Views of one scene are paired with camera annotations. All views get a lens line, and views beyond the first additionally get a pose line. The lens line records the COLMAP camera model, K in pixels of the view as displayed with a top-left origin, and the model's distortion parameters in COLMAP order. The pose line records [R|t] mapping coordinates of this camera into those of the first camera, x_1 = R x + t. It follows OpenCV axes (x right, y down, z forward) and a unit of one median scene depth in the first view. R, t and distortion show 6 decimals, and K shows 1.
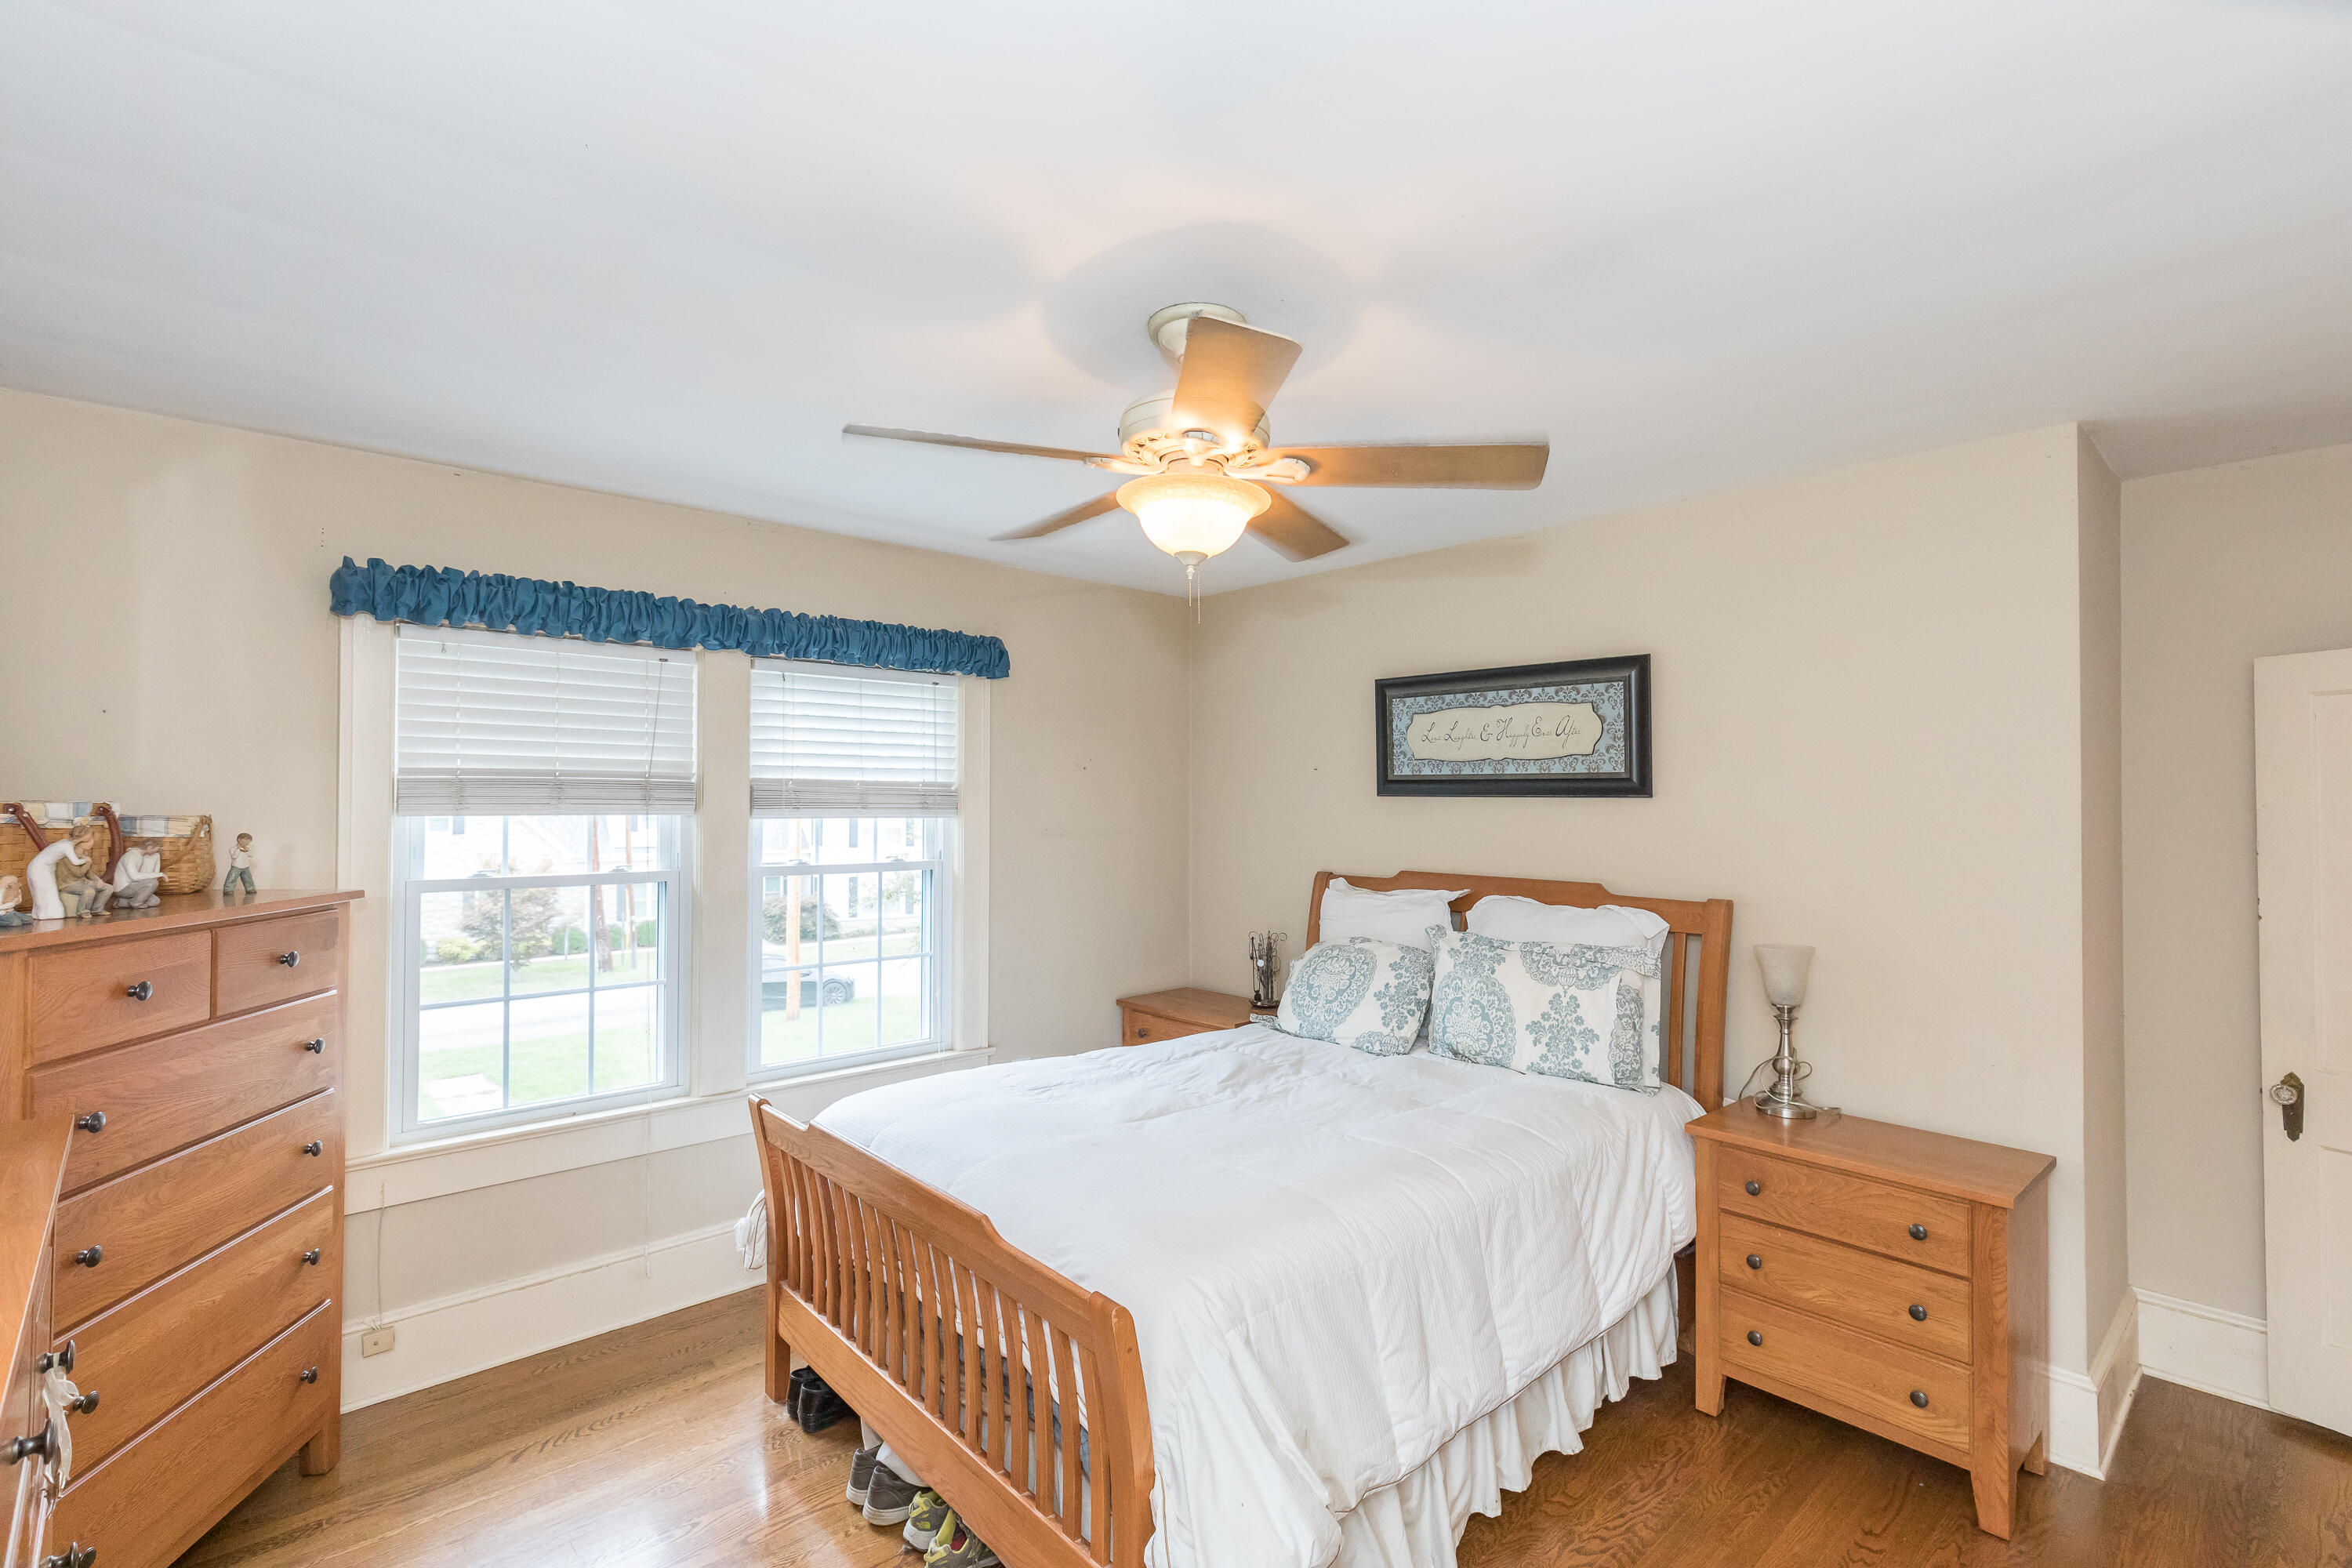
lens RADIAL K [[1050.6, 0, 1183.5], [0, 1050.6, 793.6], [0, 0, 1]] dist [-0.000184, -0.000743]
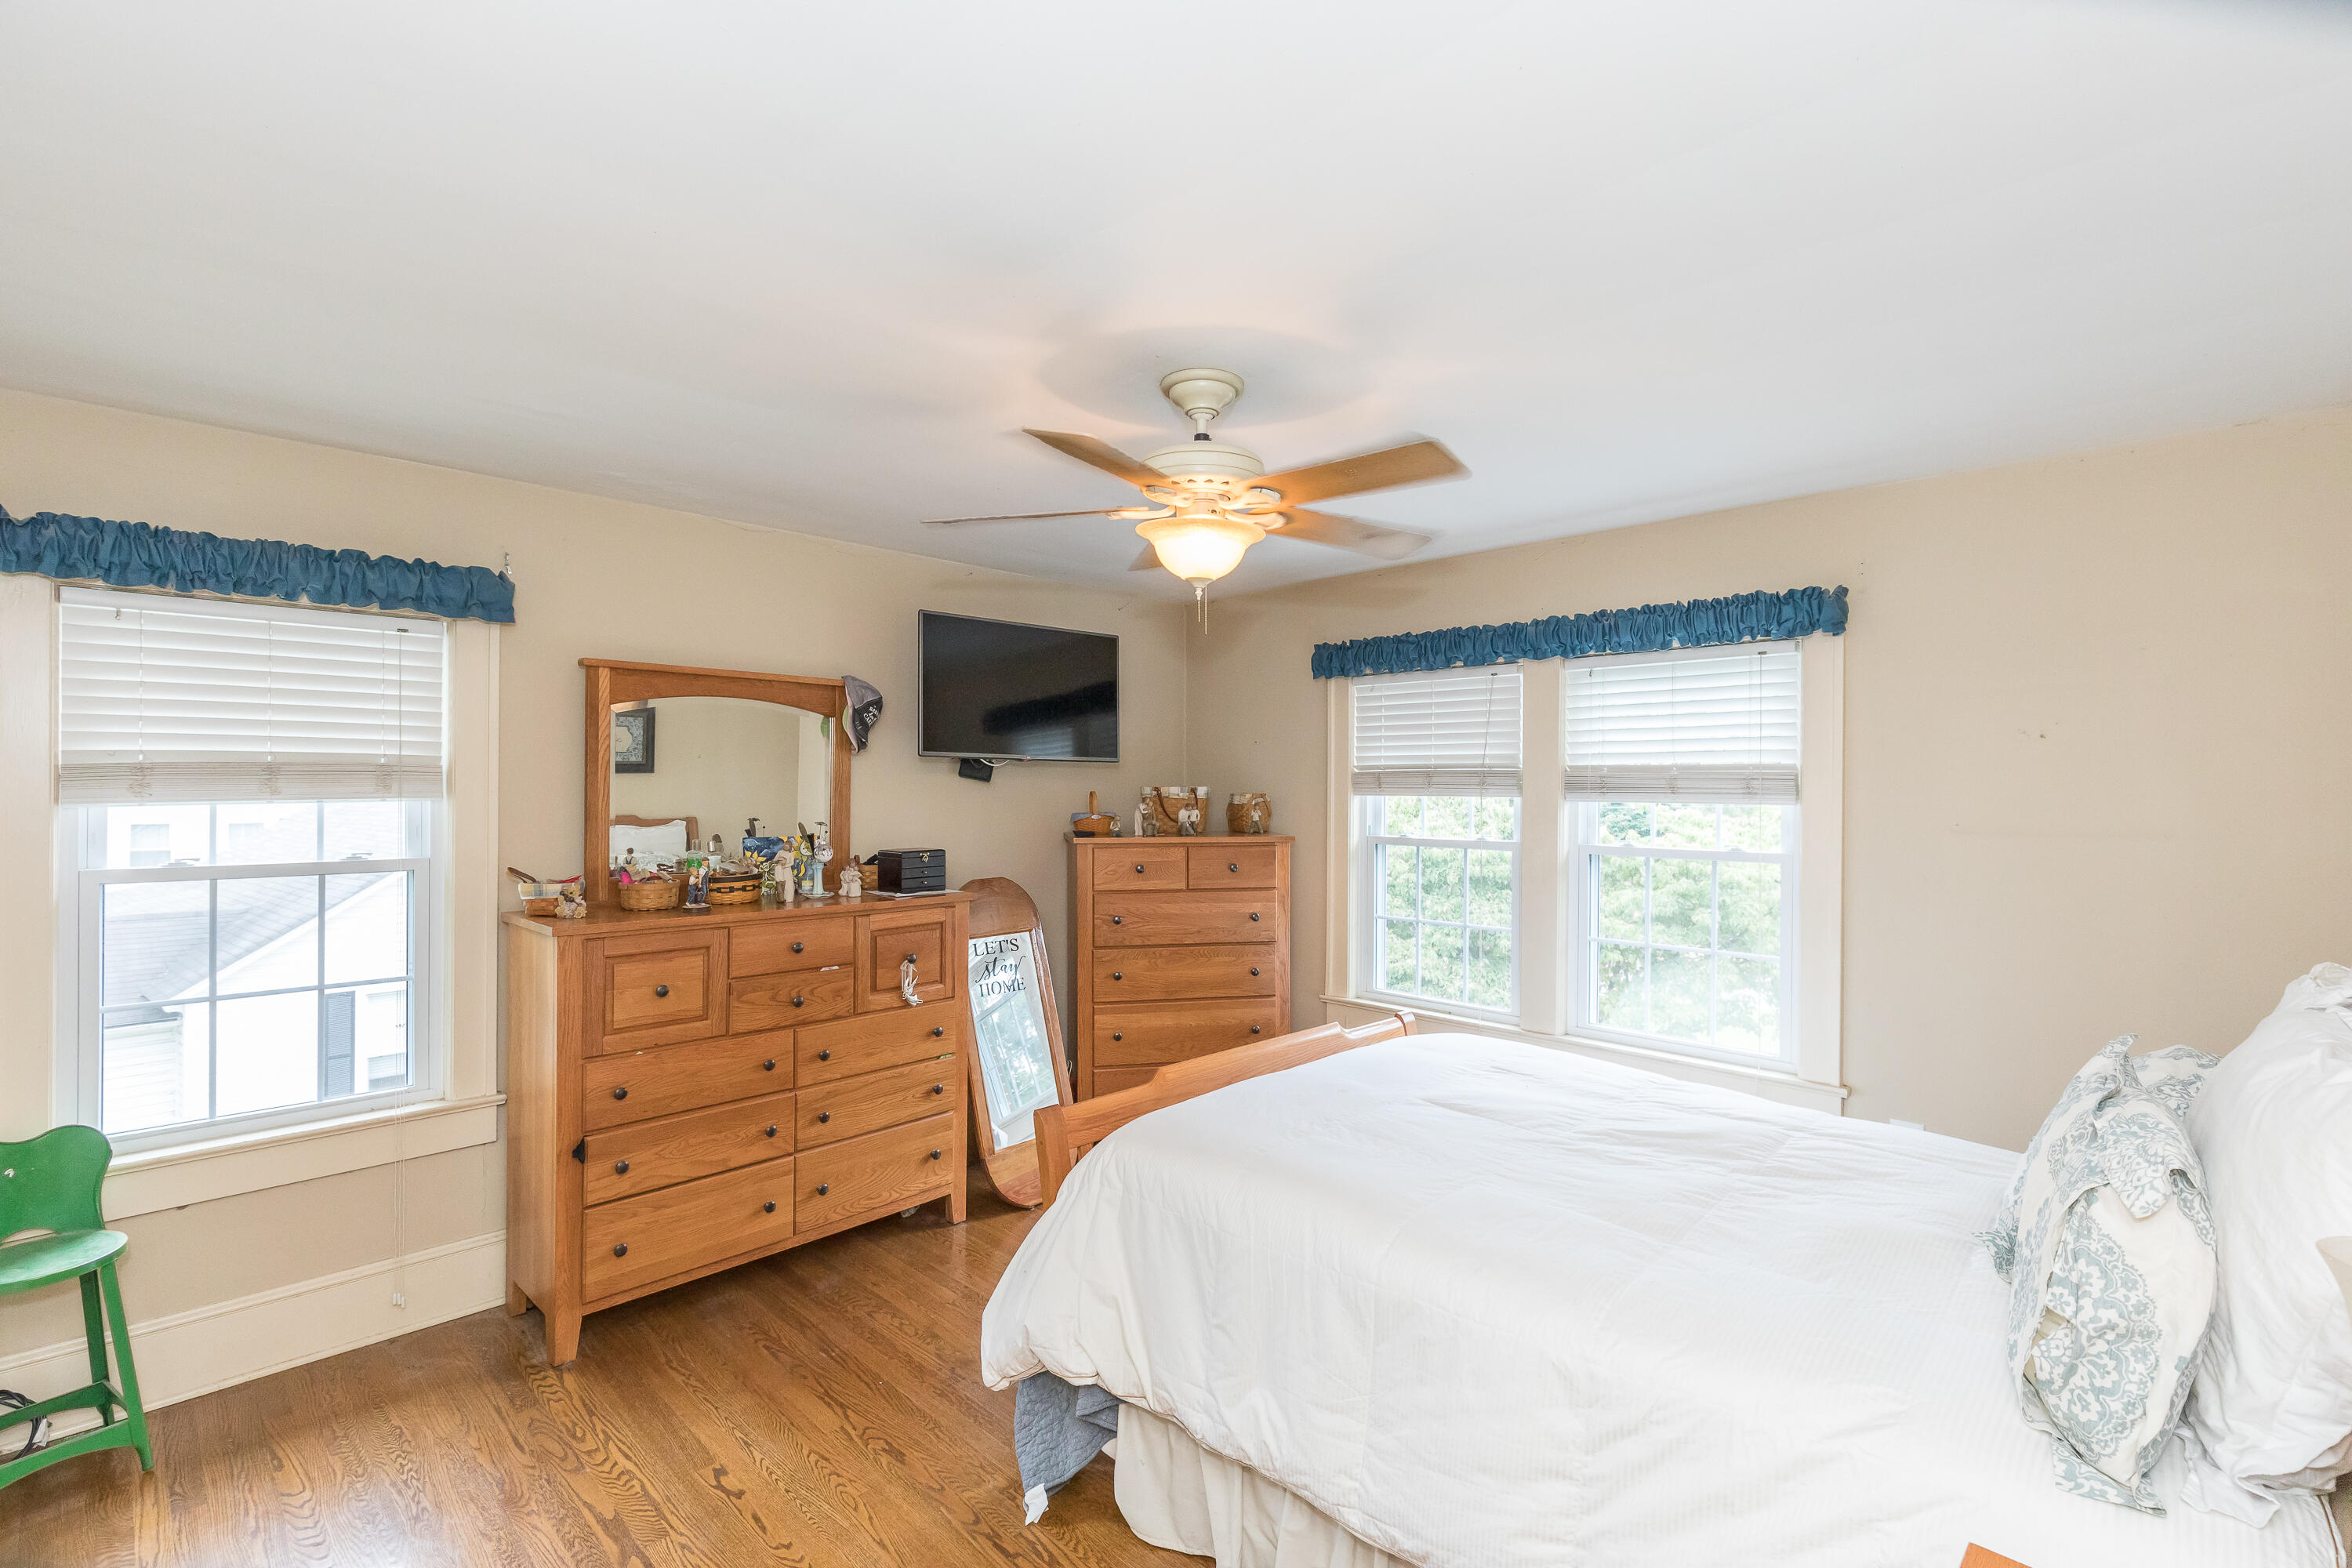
lens RADIAL K [[1050.6, 0, 1196.5], [0, 1050.6, 783.6], [0, 0, 1]] dist [-0.000184, -0.000743]
pose [[0.056678, -0.008483, -0.998356, 0.782644], [0.002811, 0.999961, -0.008338, 0.014083], [0.998389, -0.002333, 0.056699, 0.602007]]
